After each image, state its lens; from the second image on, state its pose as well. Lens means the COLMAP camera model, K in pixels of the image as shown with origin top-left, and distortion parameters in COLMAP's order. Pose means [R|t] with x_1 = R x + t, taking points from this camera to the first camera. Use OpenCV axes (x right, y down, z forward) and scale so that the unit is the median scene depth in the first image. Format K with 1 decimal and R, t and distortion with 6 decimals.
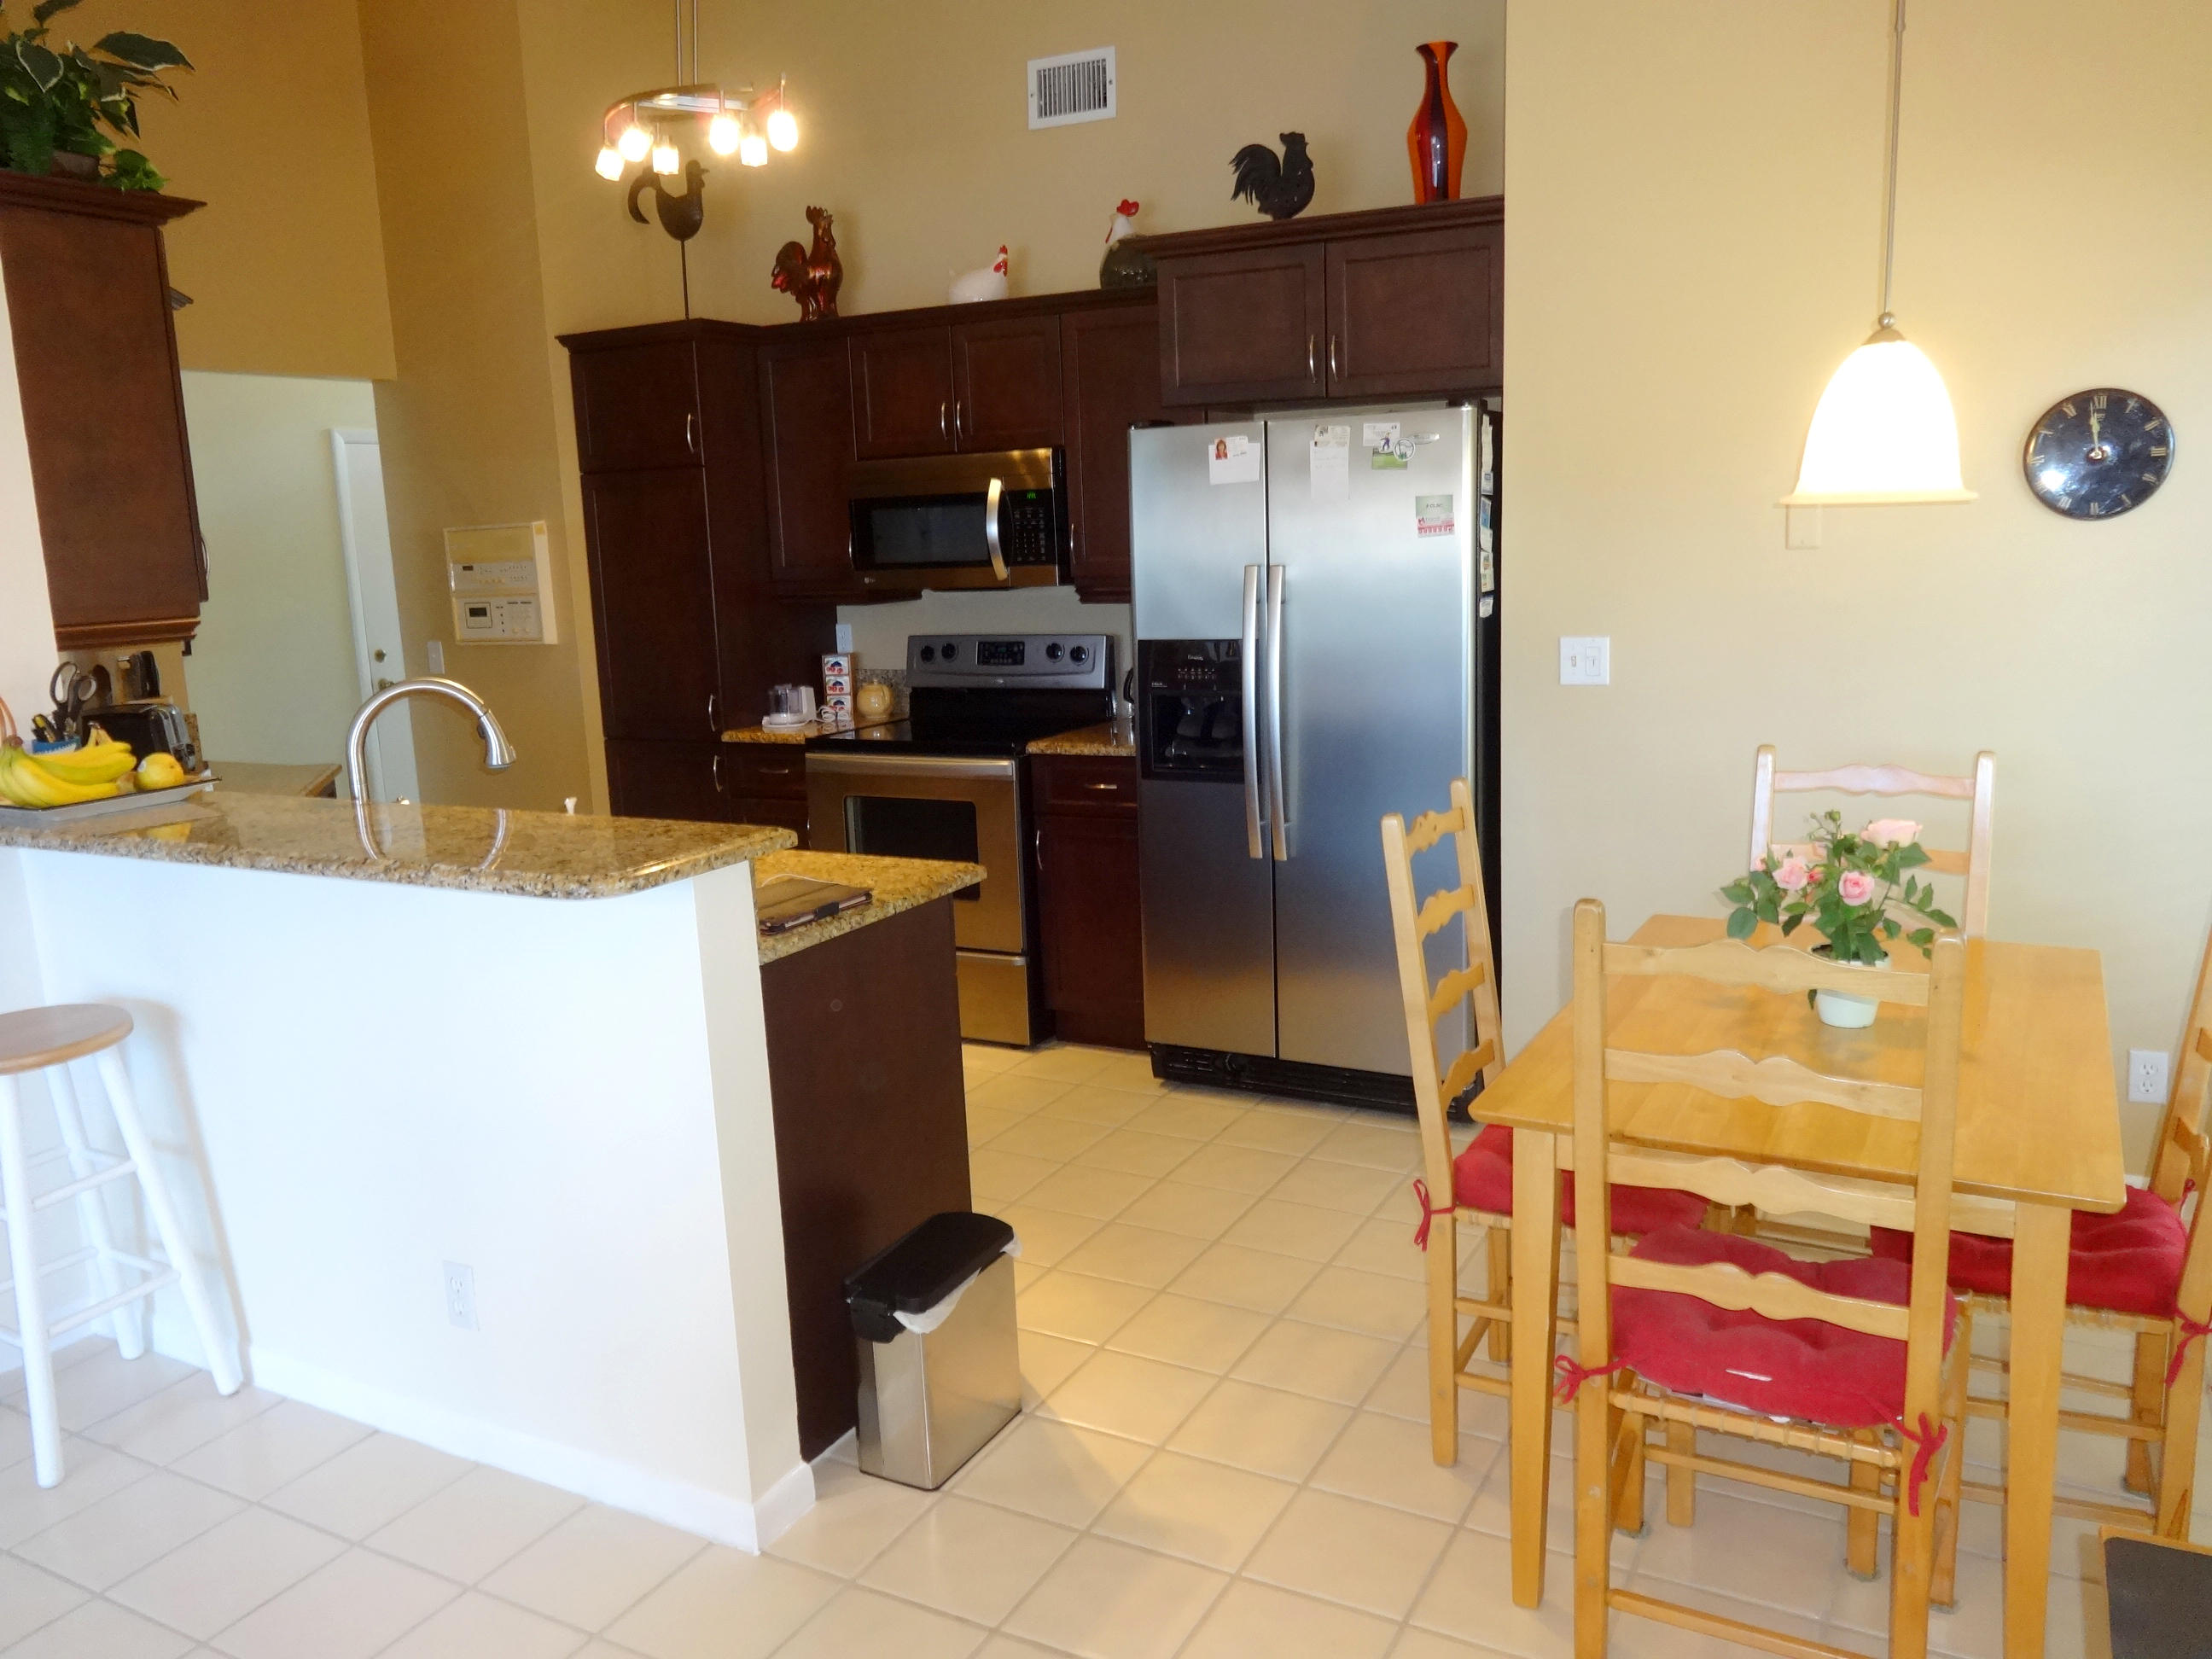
lens RADIAL K [[1591.3, 0, 1106.0], [0, 1591.3, 829.5], [0, 0, 1]] dist [-0.029170, 0.002515]
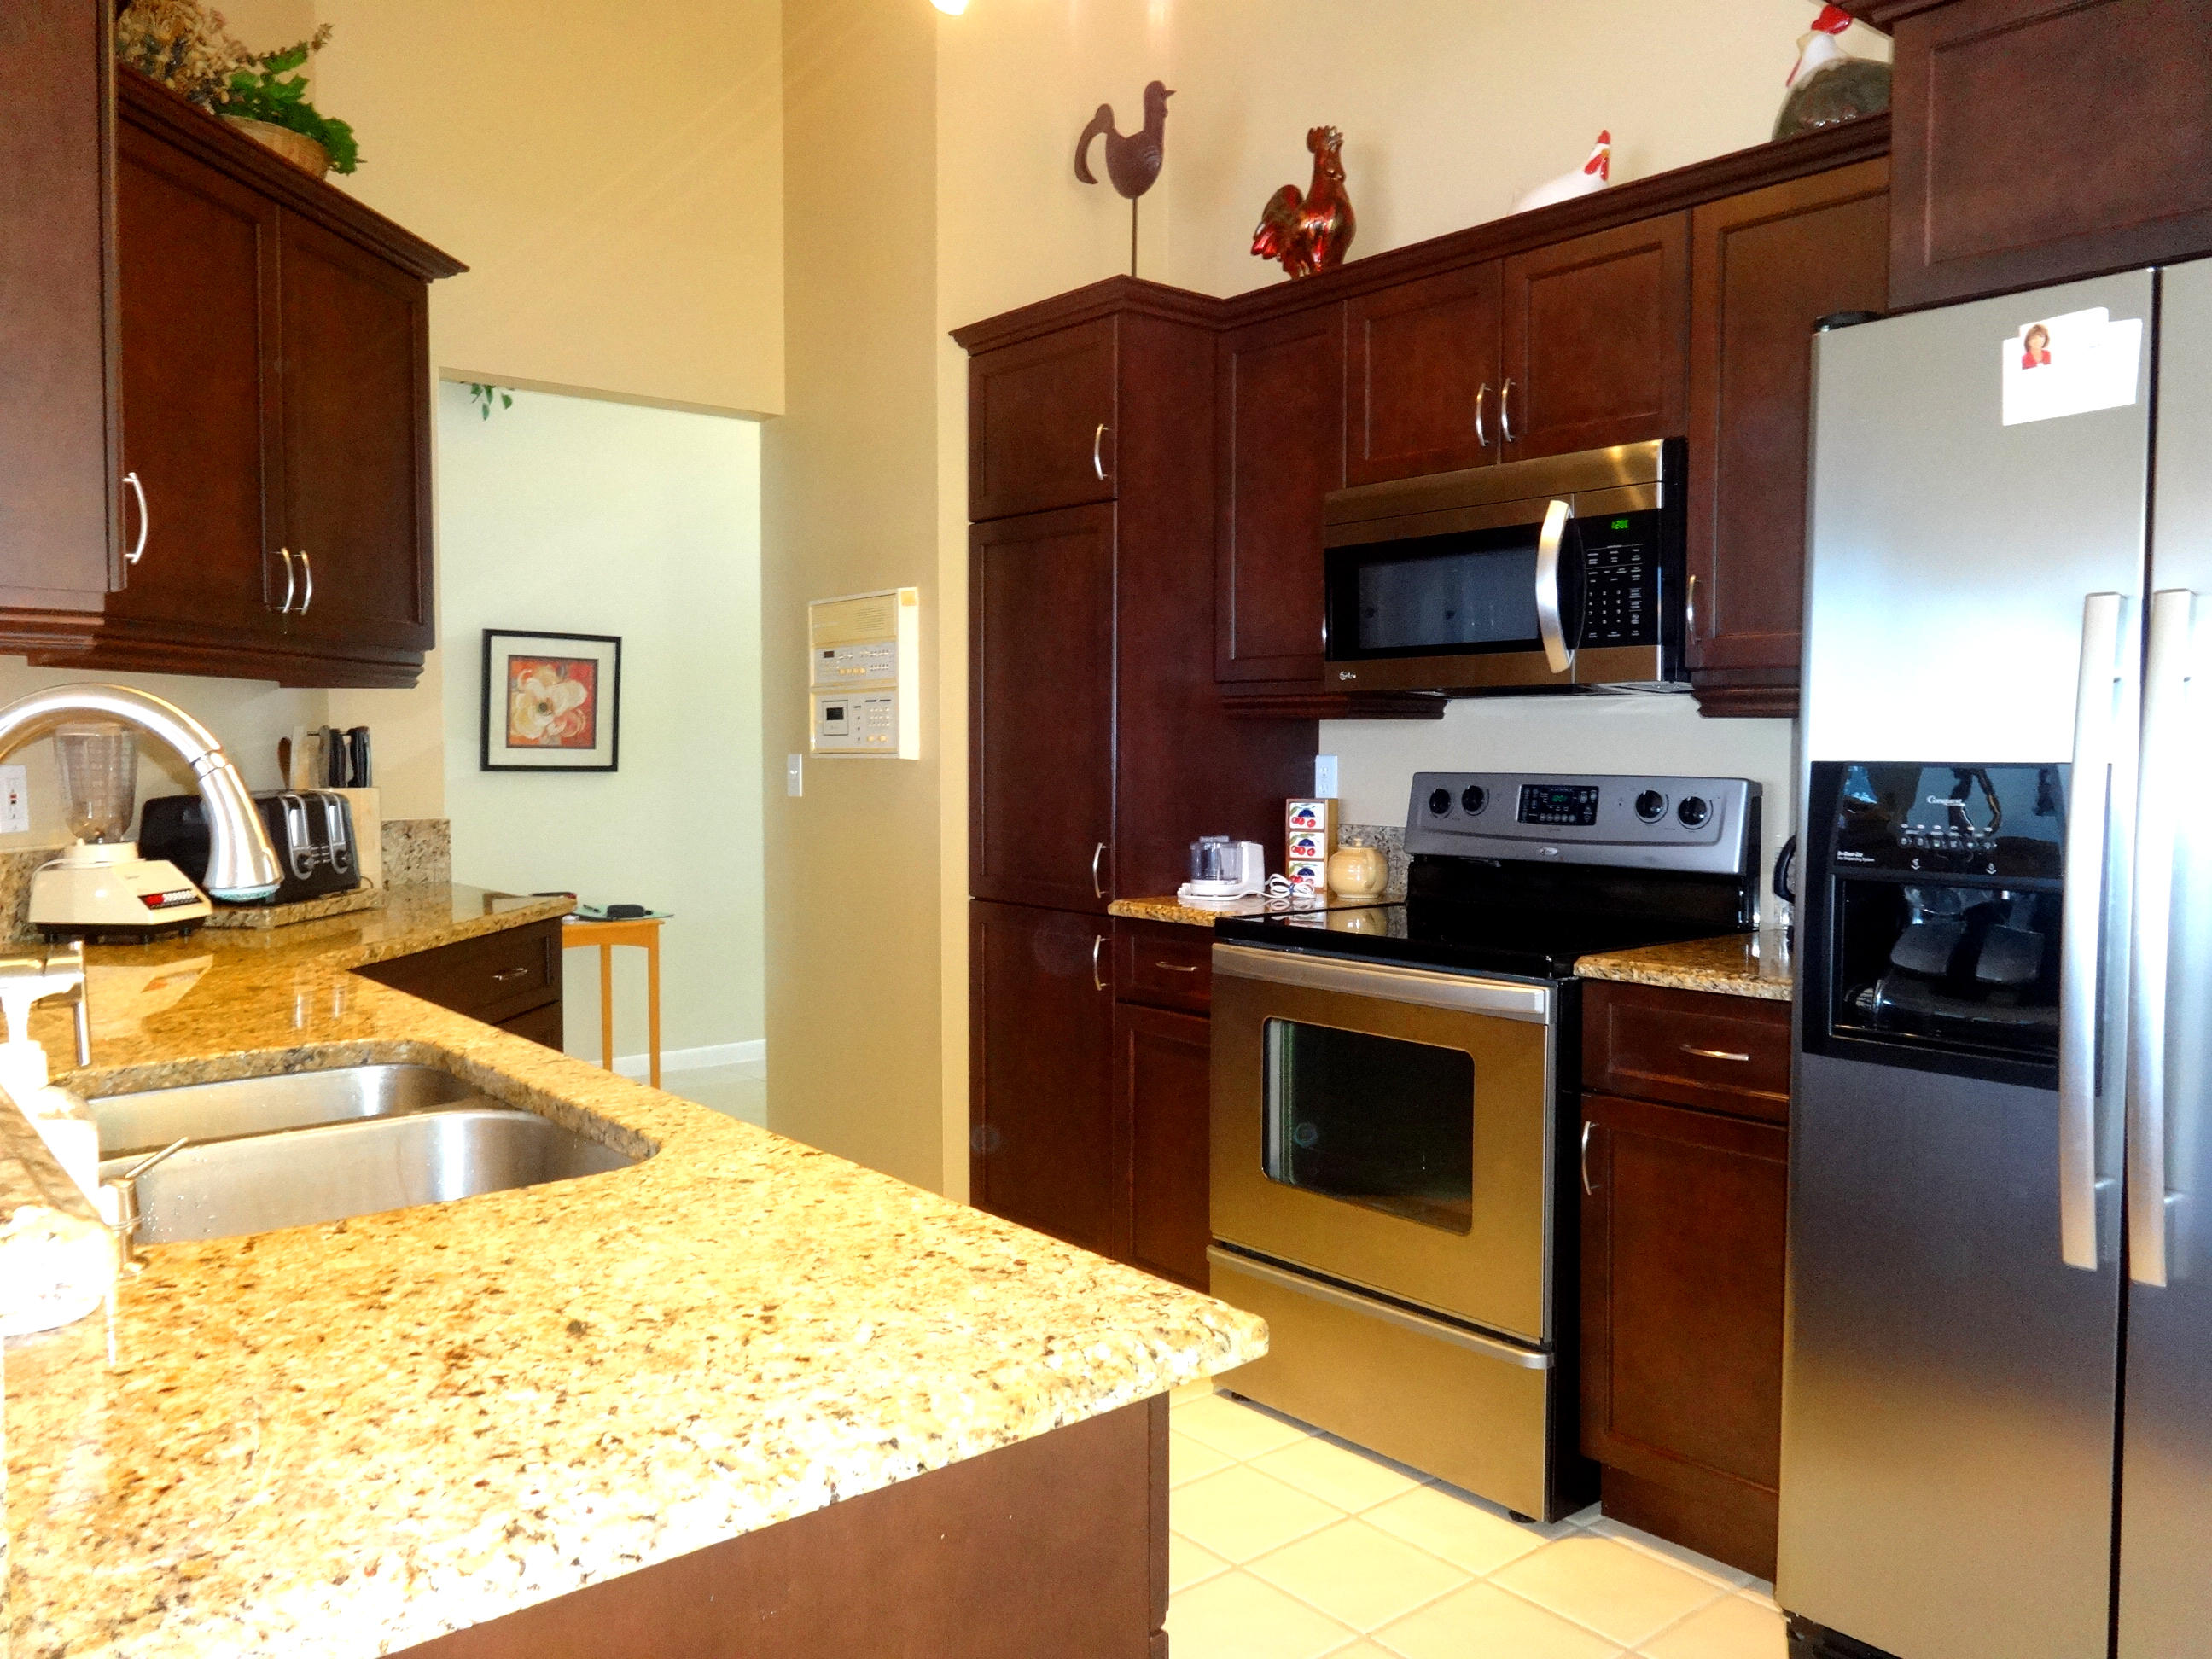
lens RADIAL K [[1659.6, 0, 1100.8], [0, 1659.6, 819.1], [0, 0, 1]] dist [-0.009356, 0.003180]
pose [[0.927626, 0.057867, -0.369001, 0.005231], [-0.104624, 0.988633, -0.107975, -0.020934], [0.358559, 0.138767, 0.923136, 0.376700]]
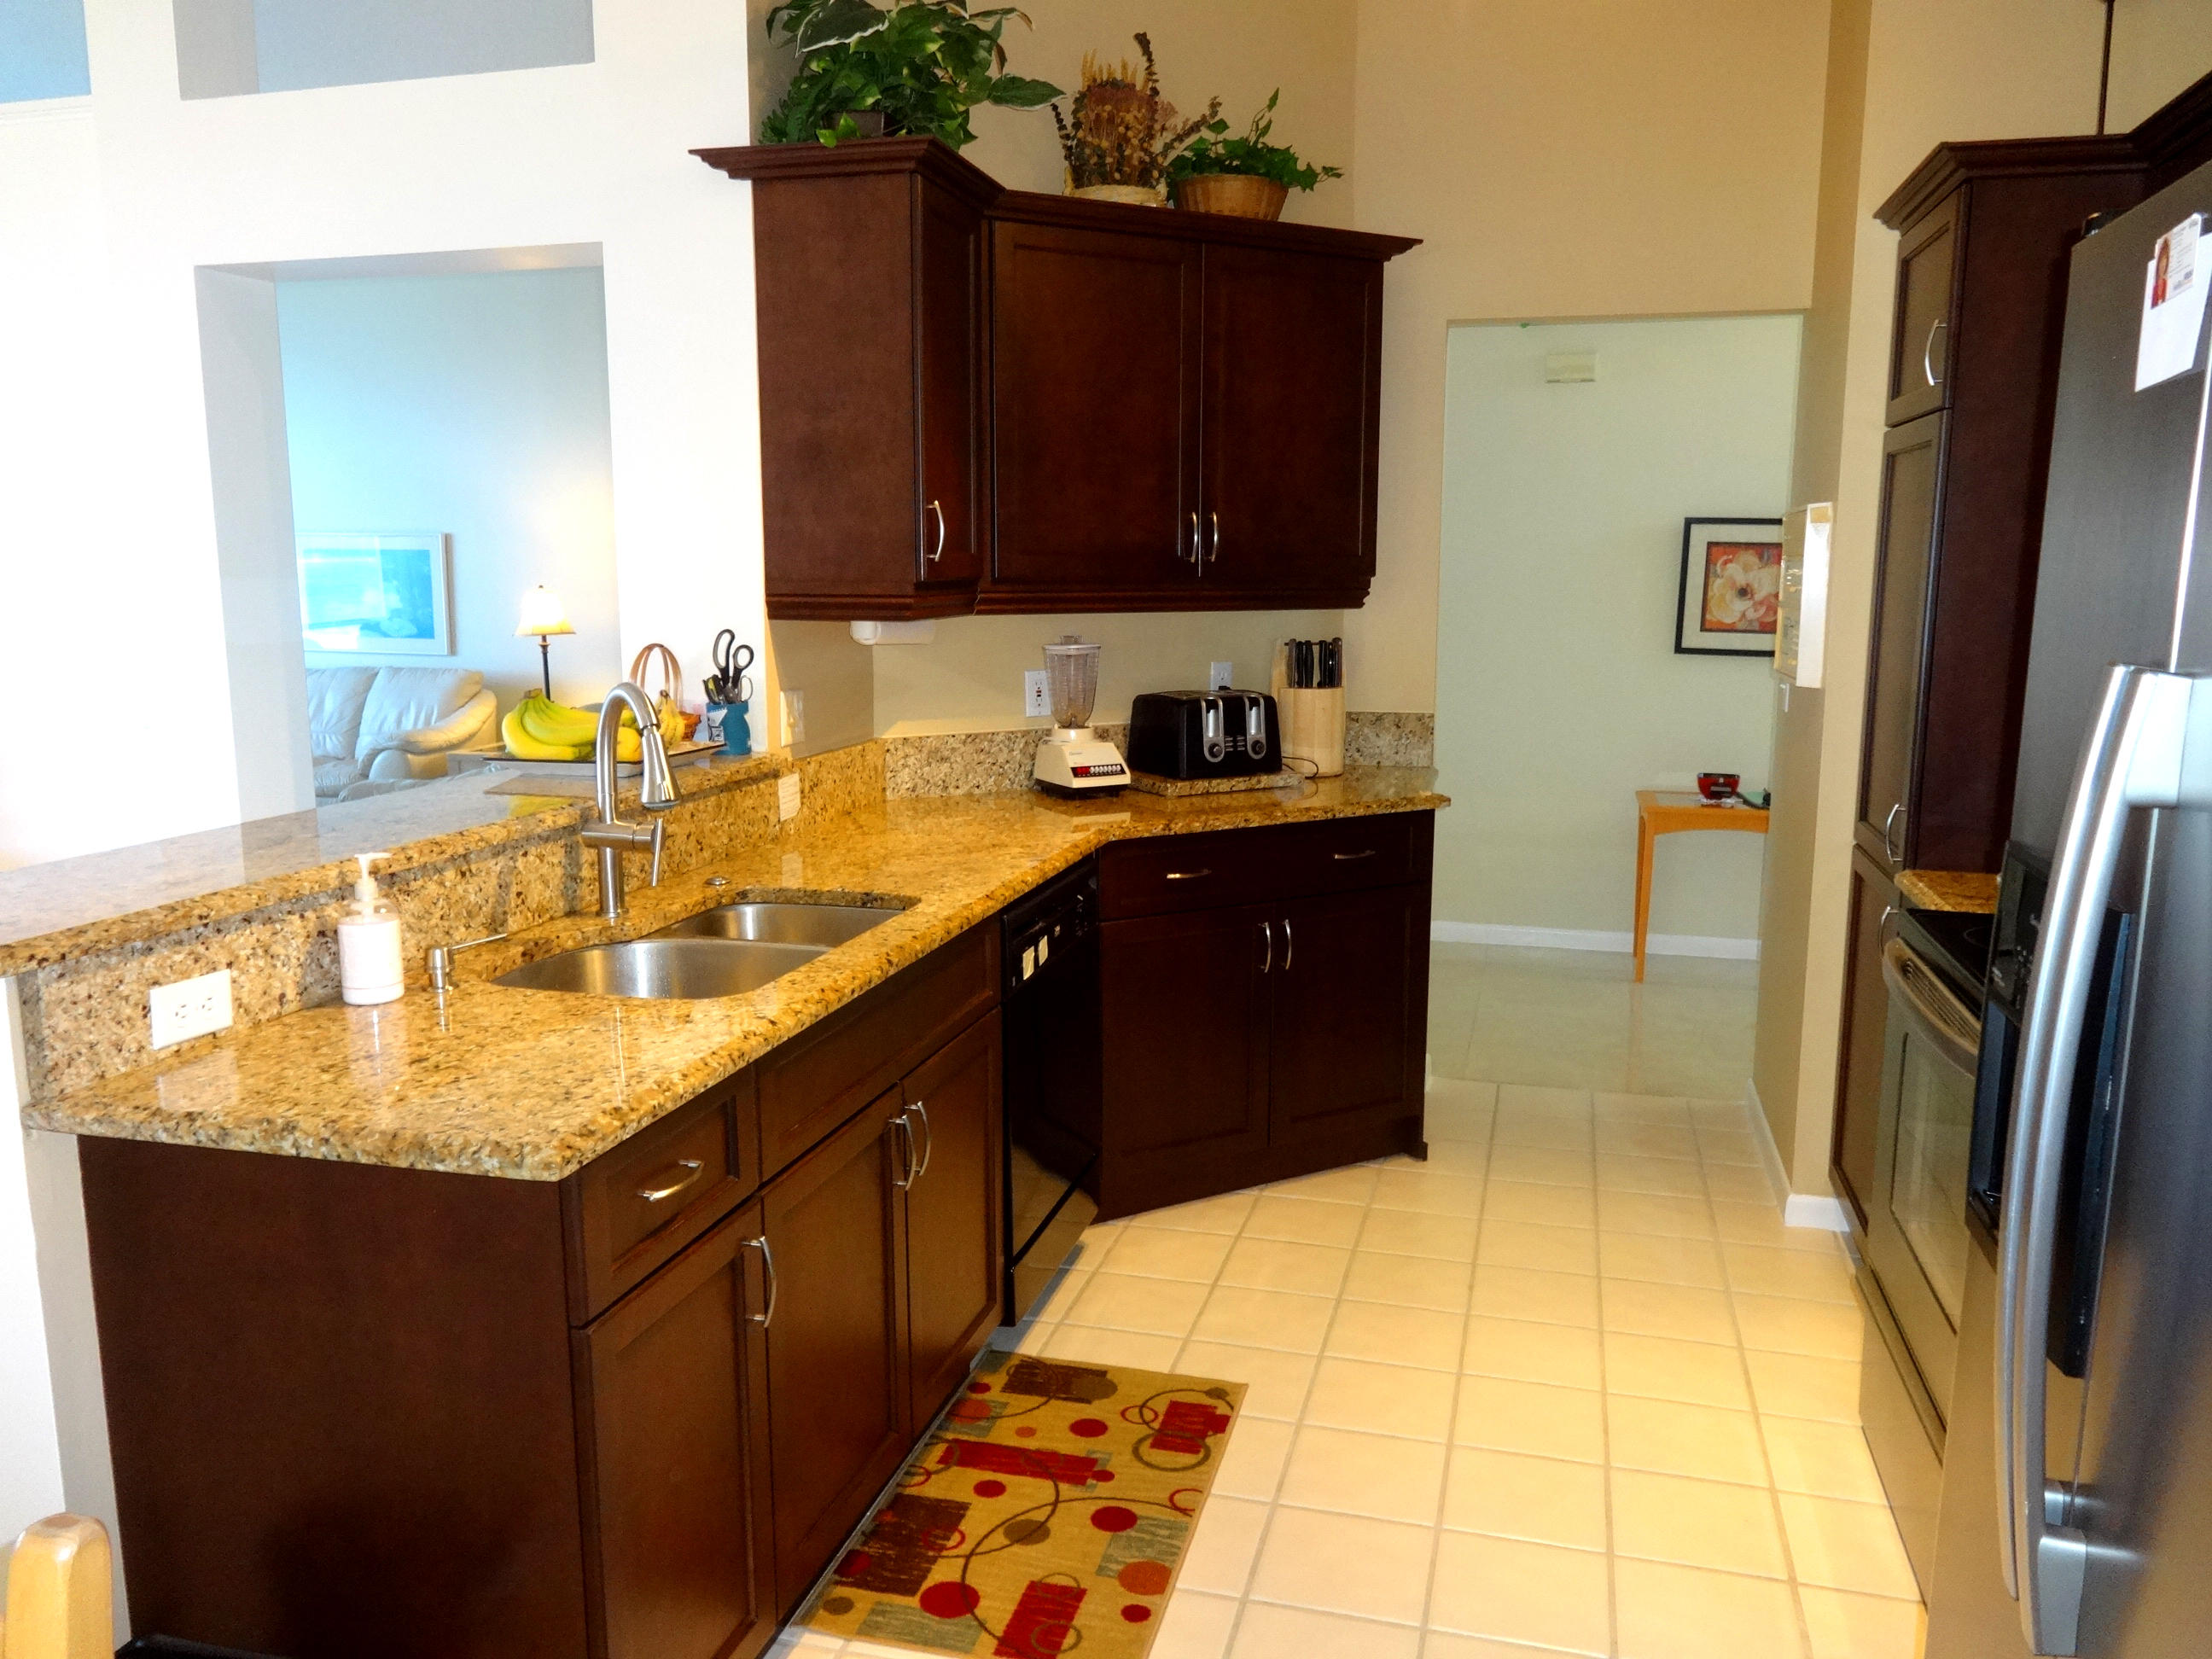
lens RADIAL K [[1656.3, 0, 1110.2], [0, 1656.3, 825.7], [0, 0, 1]] dist [-0.034061, 0.039575]
pose [[0.229002, 0.195145, -0.953665, 0.263886], [-0.187493, 0.970197, 0.153505, -0.115577], [0.955198, 0.143653, 0.258766, 0.579236]]
